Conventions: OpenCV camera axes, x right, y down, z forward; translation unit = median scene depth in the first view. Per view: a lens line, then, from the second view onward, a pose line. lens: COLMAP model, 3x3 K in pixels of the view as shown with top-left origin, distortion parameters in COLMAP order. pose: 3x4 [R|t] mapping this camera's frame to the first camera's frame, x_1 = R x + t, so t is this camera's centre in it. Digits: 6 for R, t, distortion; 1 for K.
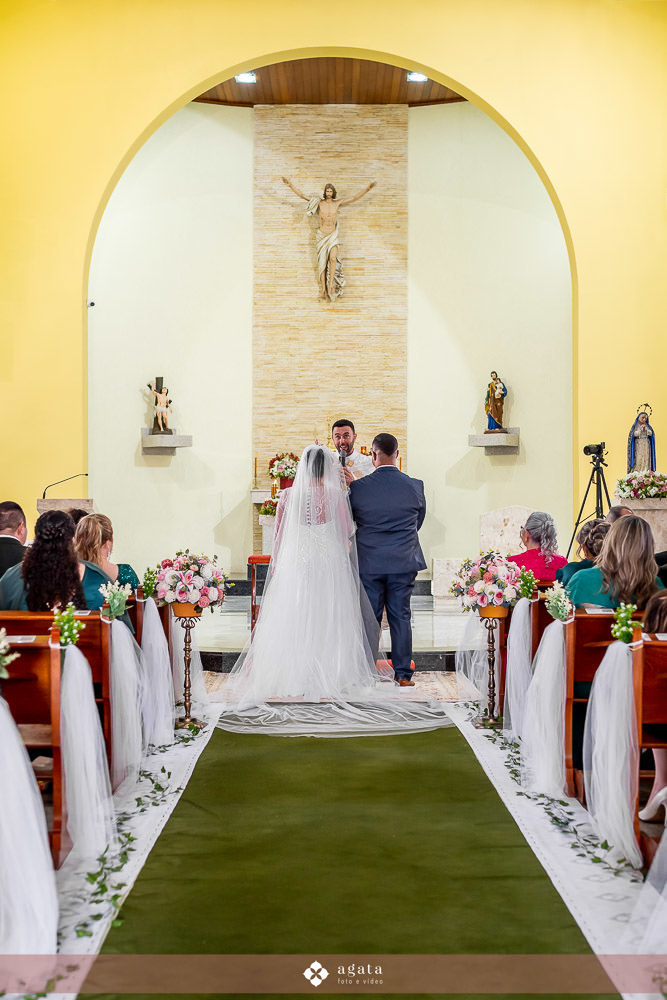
lens RADIAL K [[1478.3, 0, 333.5], [0, 1478.3, 500.0], [0, 0, 1]] dist [0.023140, 0.028791]
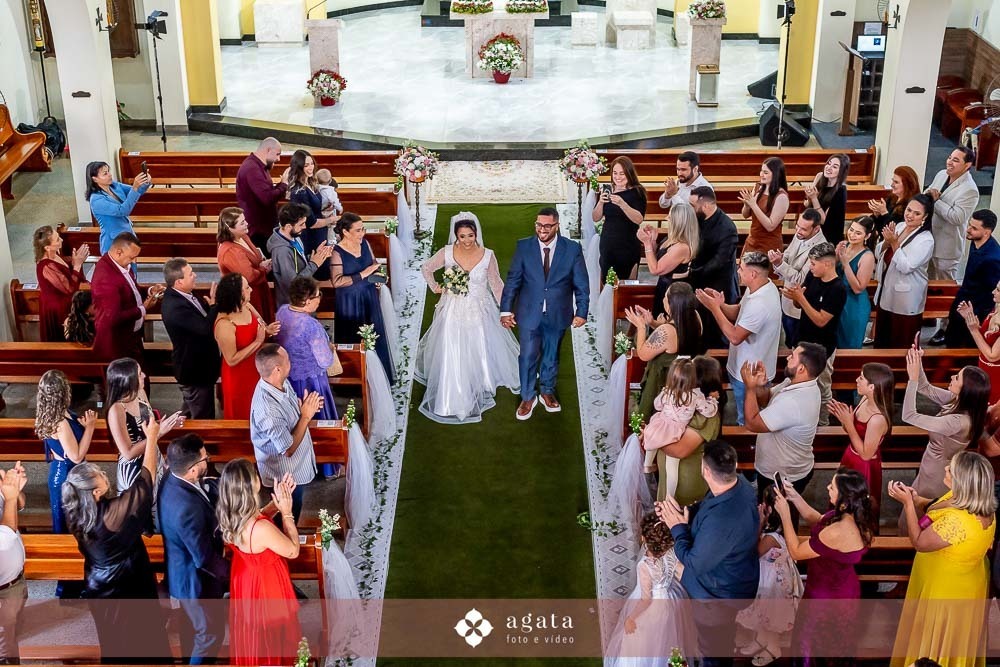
lens RADIAL K [[1478.3, 0, 500.0], [0, 1478.3, 333.5], [0, 0, 1]] dist [0.023140, 0.028791]
pose [[0.999950, 0.001128, -0.009966, 0.010541], [0.003249, 0.903669, 0.428218, -0.233345], [0.009489, -0.428229, 0.903620, -0.327064]]
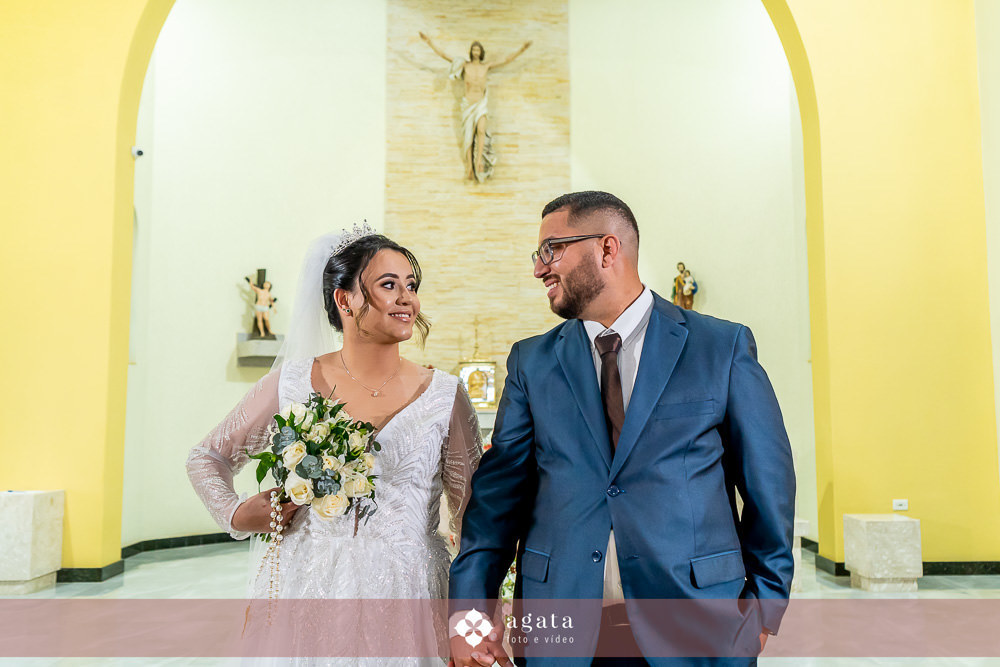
lens RADIAL K [[929.3, 0, 500.0], [0, 929.3, 333.5], [0, 0, 1]] dist [-0.006132, -0.001390]
pose [[0.999988, -0.002748, 0.004168, 0.007756], [0.003079, 0.996662, -0.081585, -0.007250], [-0.003930, 0.081596, 0.996658, 0.488324]]
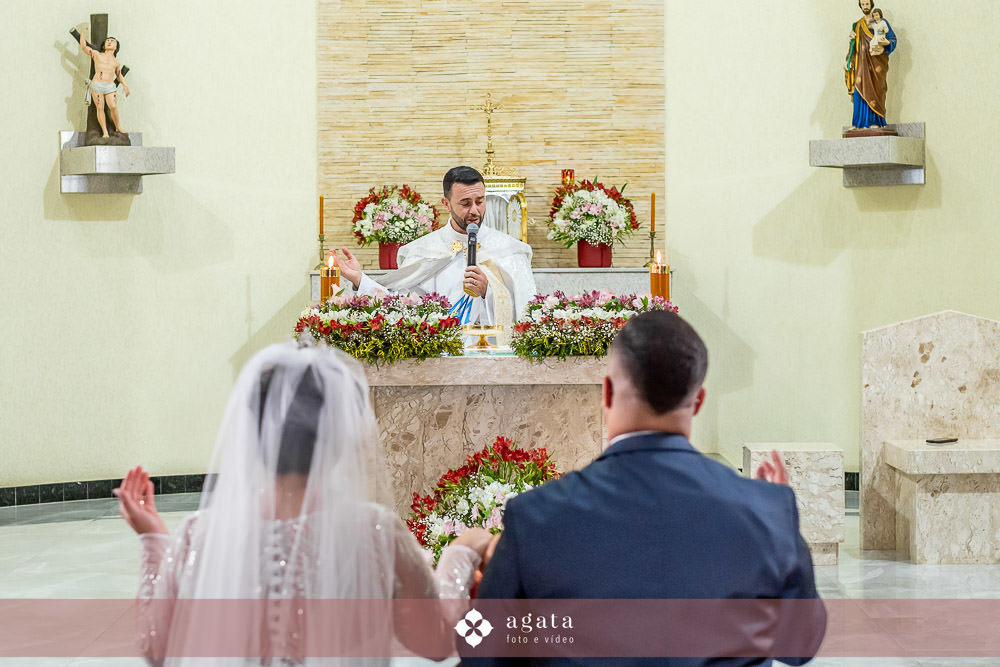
lens RADIAL K [[2230.7, 0, 474.3], [0, 2230.7, 335.1], [0, 0, 1]] dist [0.016027, -0.166189]
pose [[0.999803, -0.007950, -0.018209, 0.004121], [0.008562, 0.999393, 0.033769, -0.009389], [0.017929, -0.033918, 0.999264, 0.328952]]
